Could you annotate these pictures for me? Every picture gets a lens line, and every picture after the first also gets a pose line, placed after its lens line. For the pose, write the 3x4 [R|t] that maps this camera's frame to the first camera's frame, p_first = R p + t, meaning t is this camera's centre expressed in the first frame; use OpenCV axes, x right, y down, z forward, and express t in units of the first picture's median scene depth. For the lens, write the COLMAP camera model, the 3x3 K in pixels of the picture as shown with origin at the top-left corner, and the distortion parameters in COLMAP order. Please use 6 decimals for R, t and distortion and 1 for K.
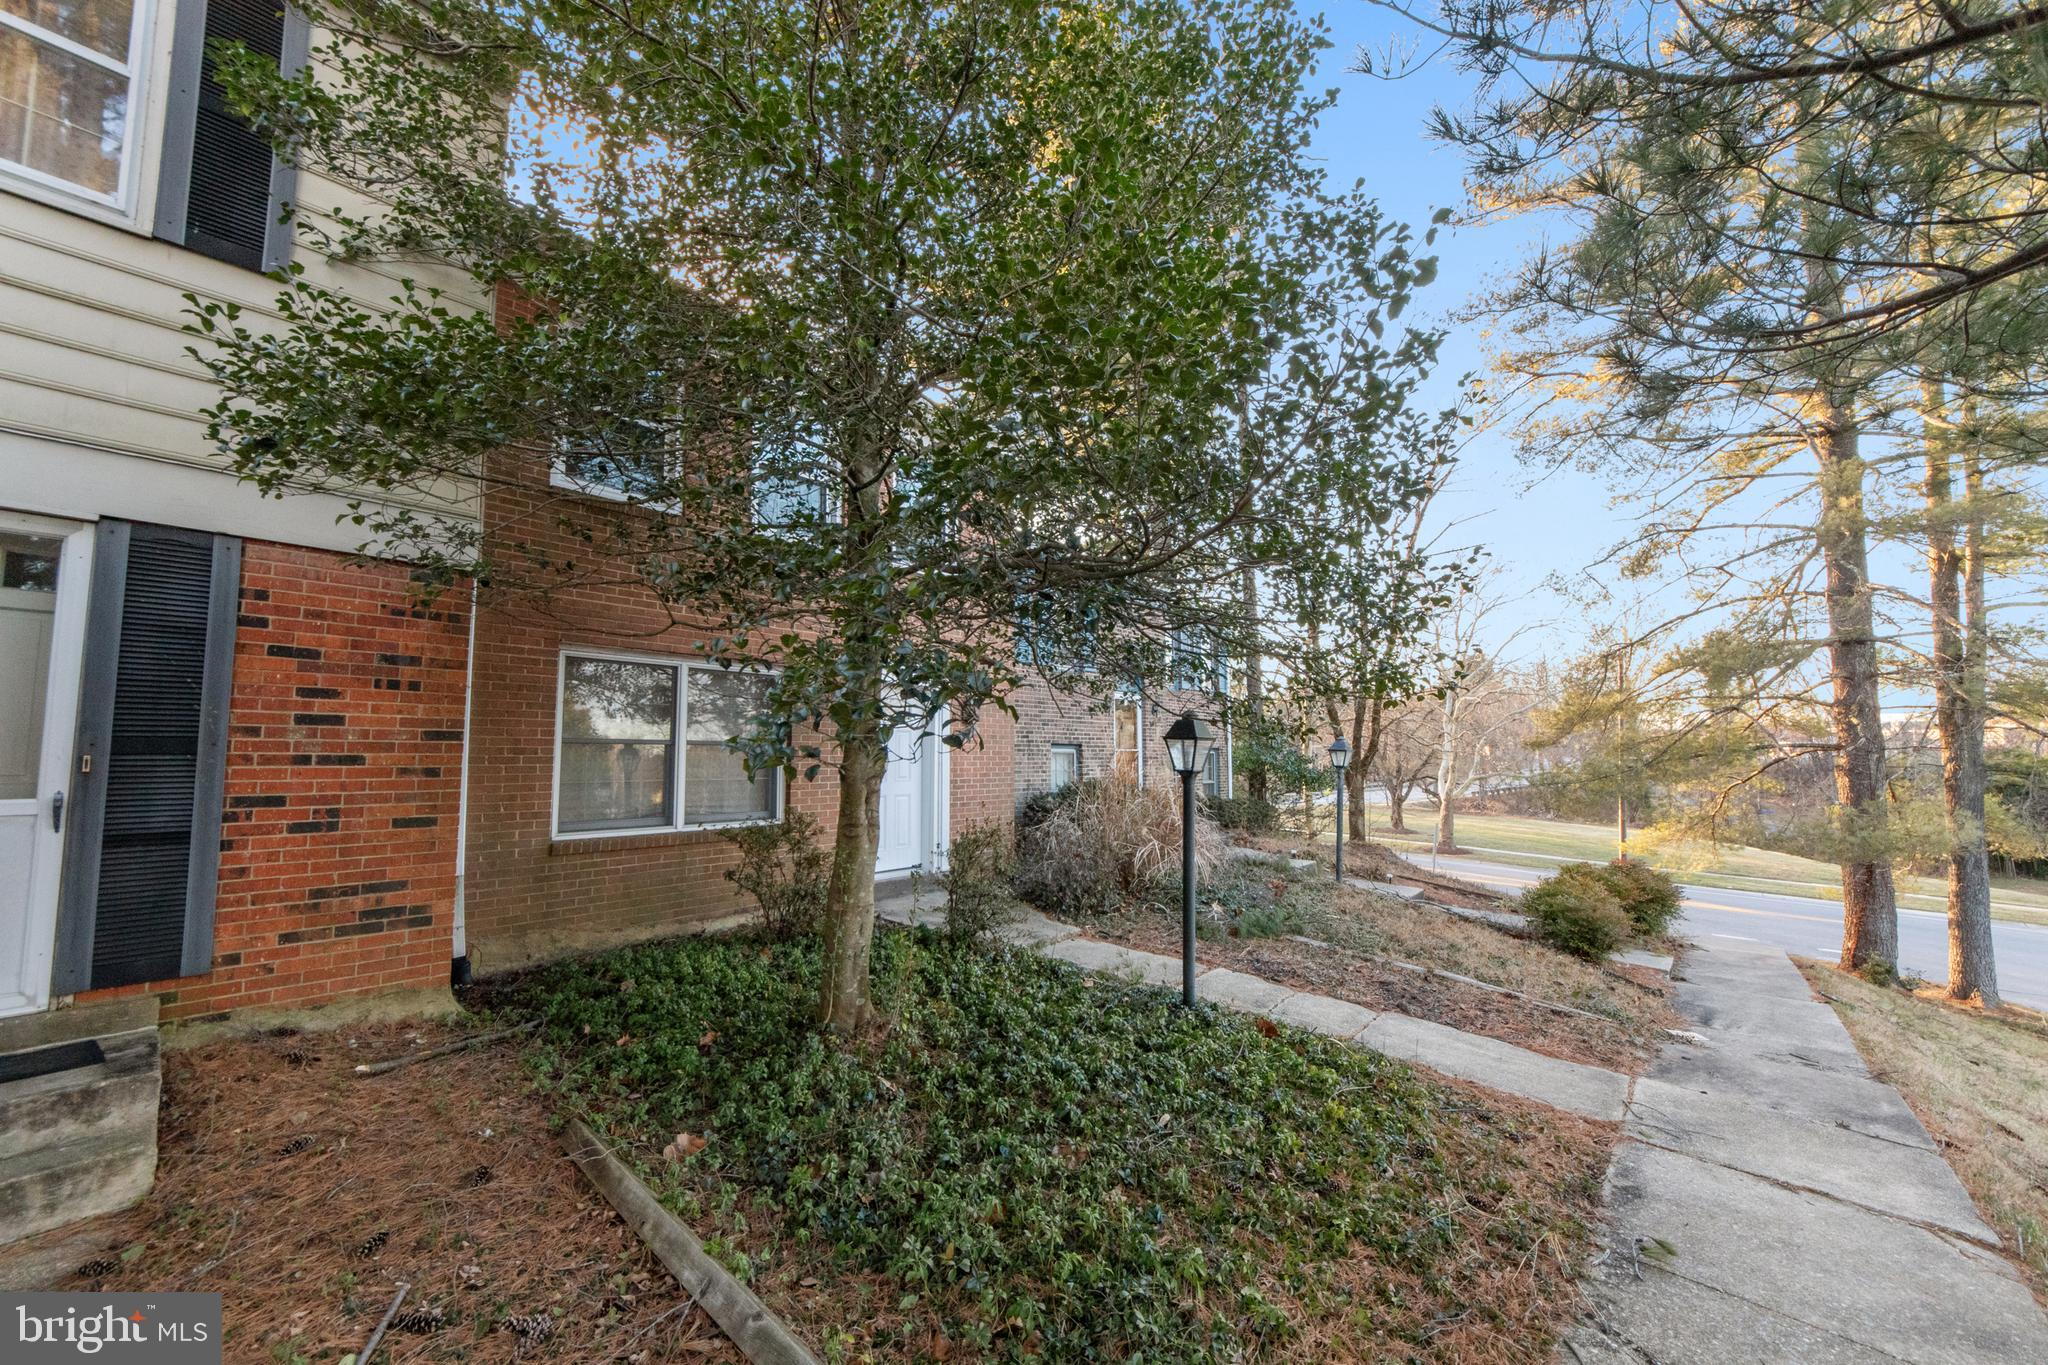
lens RADIAL K [[758.4, 0, 1019.2], [0, 758.4, 711.5], [0, 0, 1]] dist [-0.000716, -0.000079]
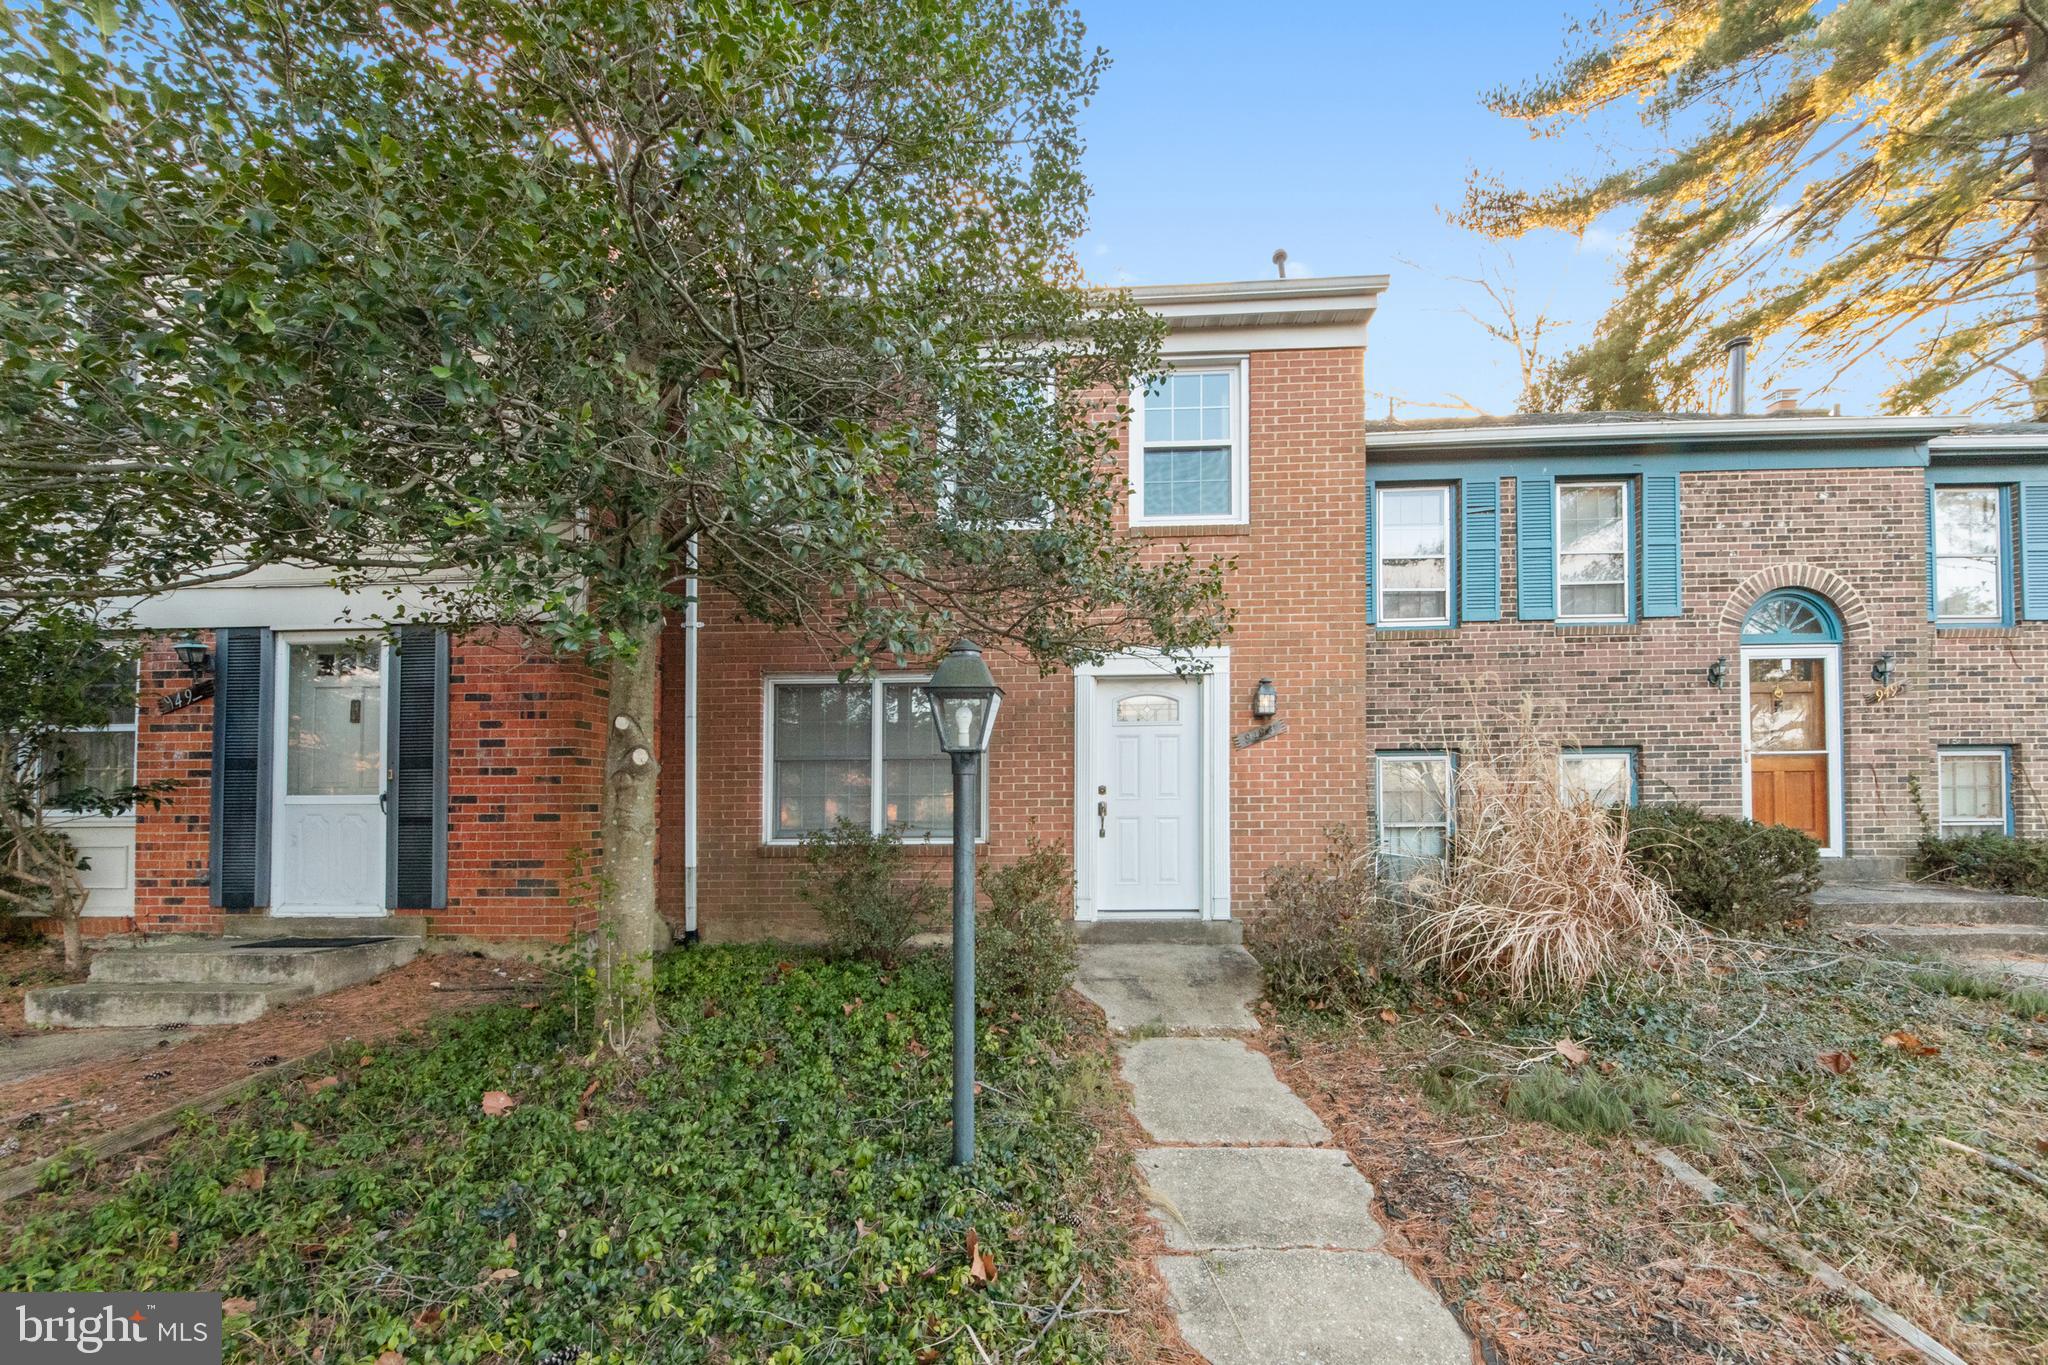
lens RADIAL K [[800.5, 0, 1025.8], [0, 800.5, 789.3], [0, 0, 1]] dist [0.011008, -0.006720]
pose [[0.630679, -0.016233, -0.775874, 0.873935], [0.057126, 0.998040, 0.025554, 0.115371], [0.773938, -0.060439, 0.630370, 0.814373]]
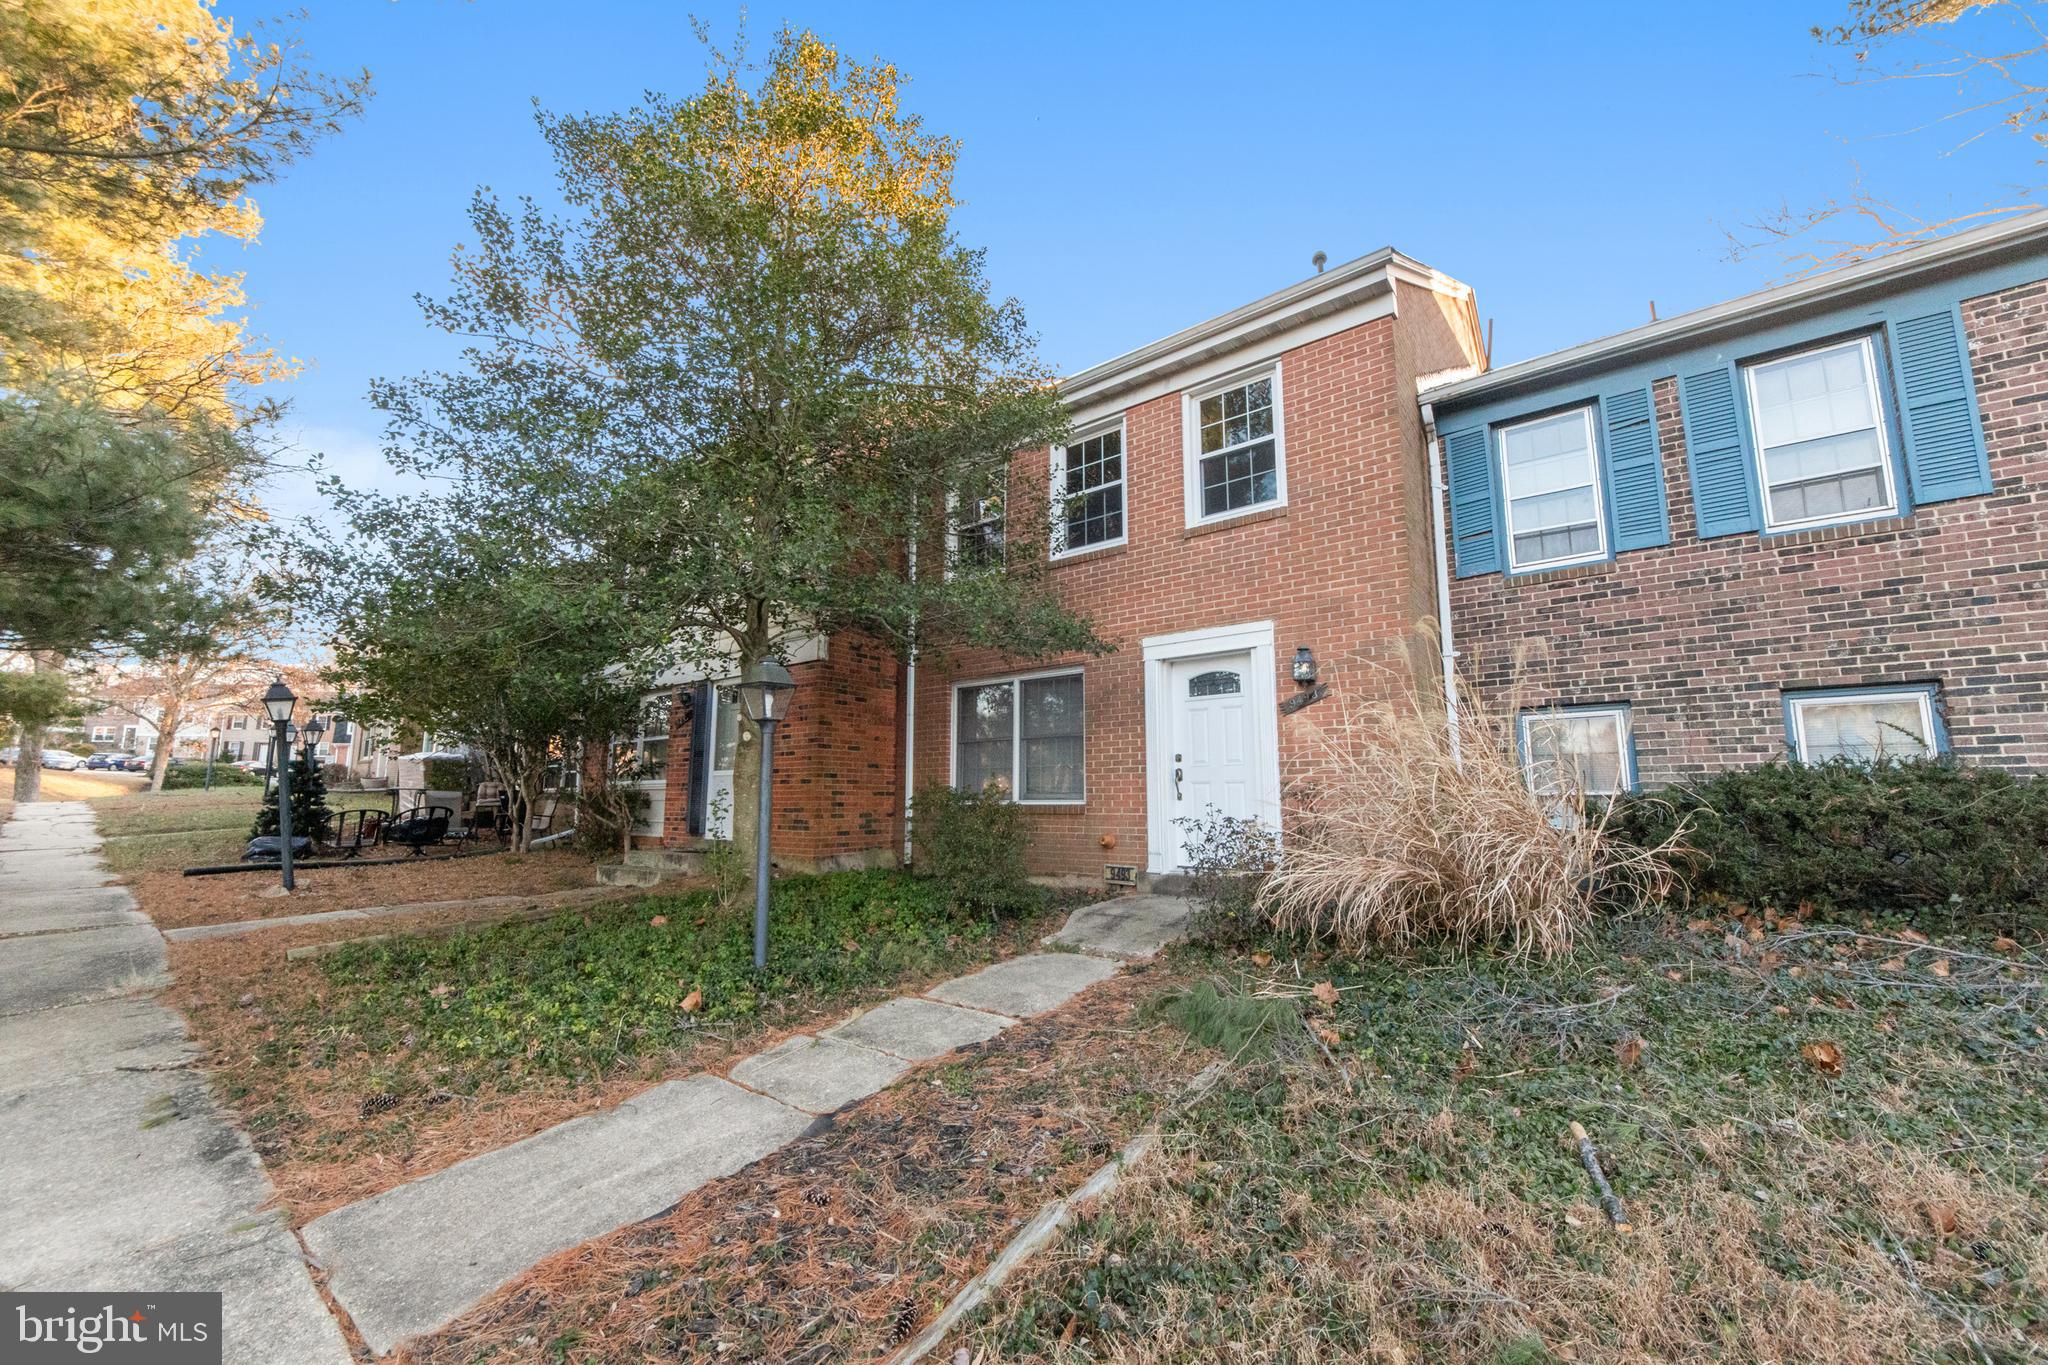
lens RADIAL K [[767.0, 0, 1034.6], [0, 767.0, 704.0], [0, 0, 1]] dist [0.011256, -0.012905]
pose [[0.080554, -0.122882, -0.989147, 1.510113], [0.068441, 0.990711, -0.117502, 0.241687], [0.994398, -0.058233, 0.088216, 1.560559]]
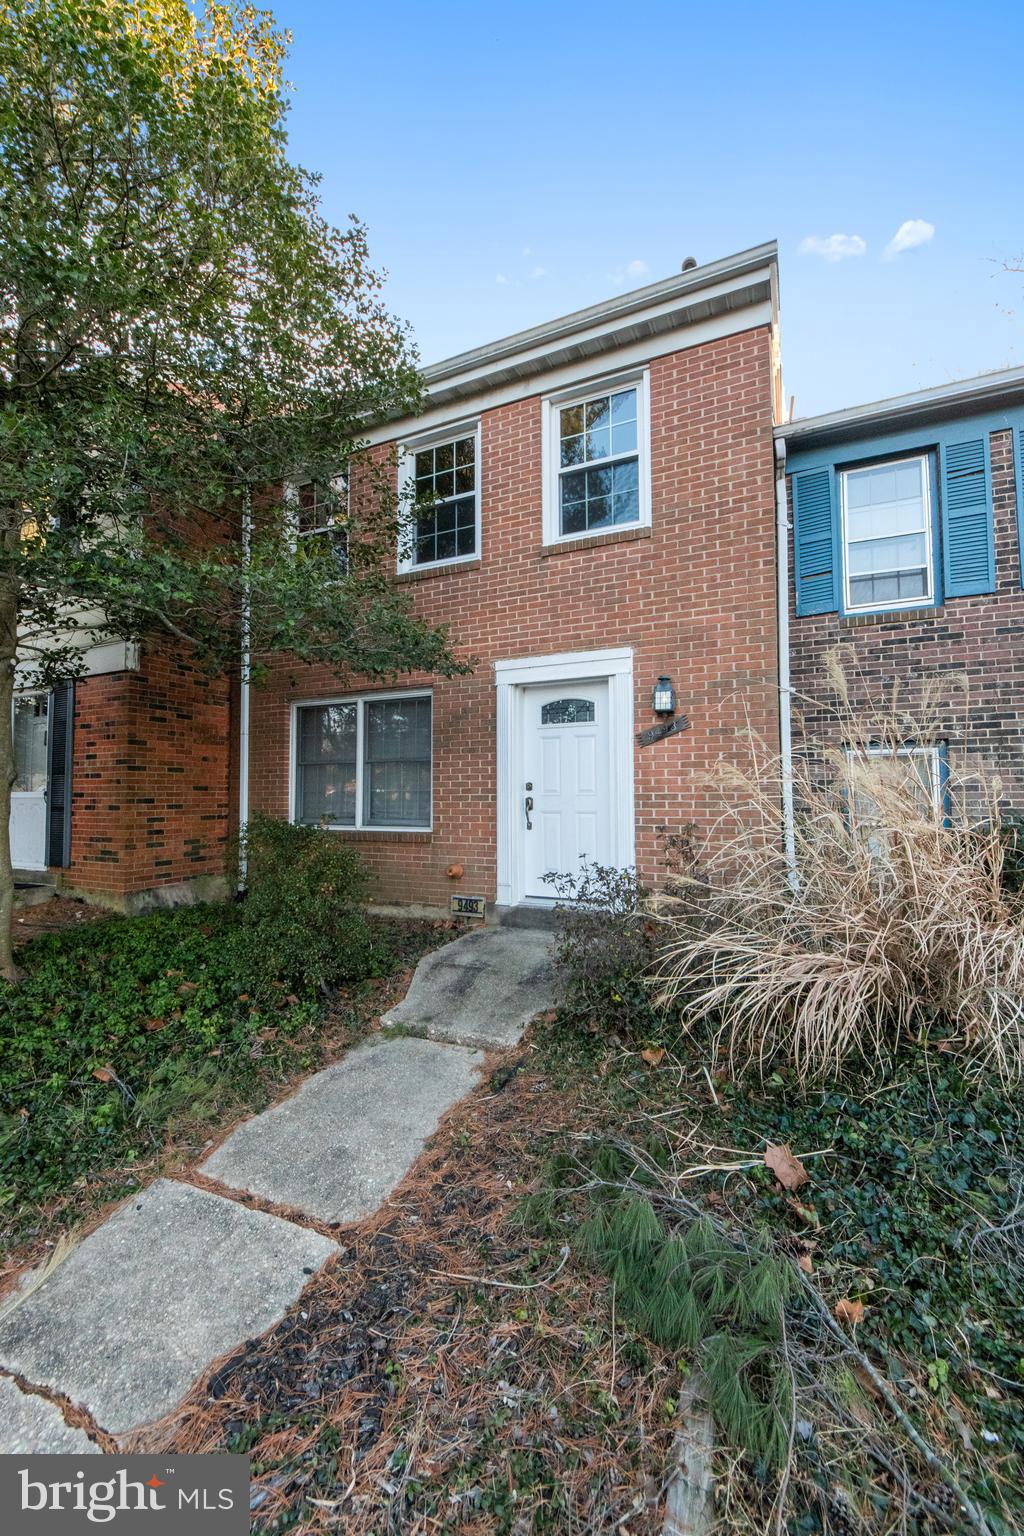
lens RADIAL K [[578.8, 0, 515.1], [0, 578.8, 766.7], [0, 0, 1]] dist [0.009068, -0.013284]
pose [[0.296376, -0.039945, -0.954236, 0.954261], [0.067685, 0.997491, -0.020734, 0.150964], [0.952670, -0.058442, 0.298336, 1.629260]]
